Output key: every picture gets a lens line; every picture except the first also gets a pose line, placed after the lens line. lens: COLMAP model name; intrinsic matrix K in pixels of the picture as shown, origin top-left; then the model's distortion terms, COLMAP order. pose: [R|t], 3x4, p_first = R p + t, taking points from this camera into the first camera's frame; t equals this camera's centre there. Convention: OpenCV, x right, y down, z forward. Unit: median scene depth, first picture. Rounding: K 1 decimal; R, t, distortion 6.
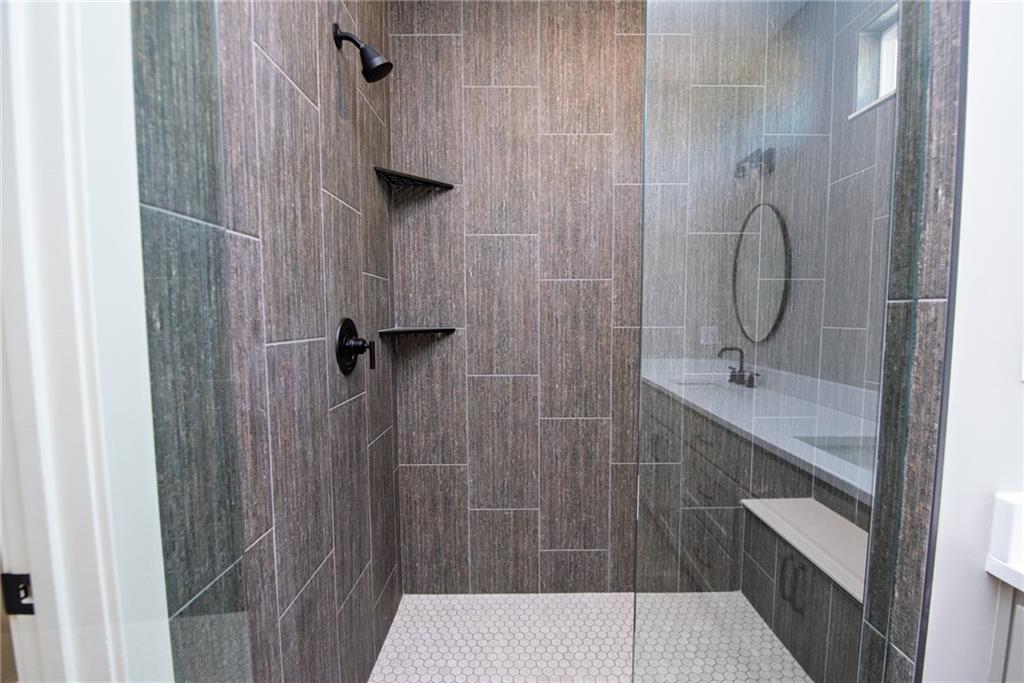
lens RADIAL K [[454.3, 0, 519.6], [0, 454.3, 352.4], [0, 0, 1]] dist [-0.002853, -0.010318]
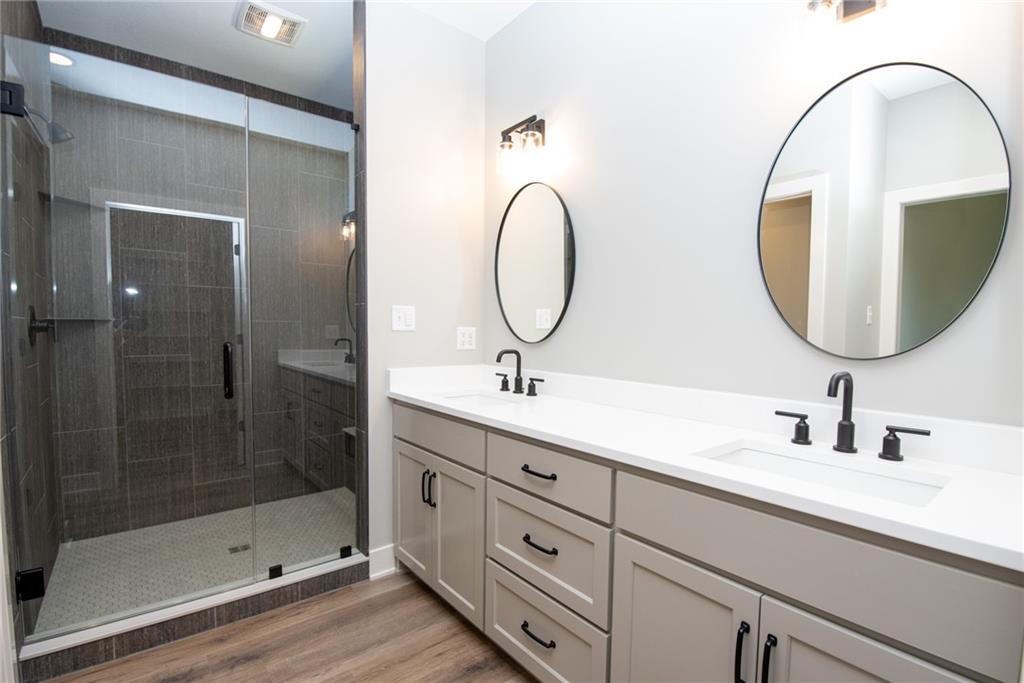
lens RADIAL K [[476.0, 0, 515.3], [0, 476.0, 351.8], [0, 0, 1]] dist [0.000670, -0.013311]
pose [[0.783486, -0.021930, 0.621022, -0.078268], [0.044778, 0.998772, -0.021223, 0.116577], [-0.619794, 0.044436, 0.783506, -0.739533]]
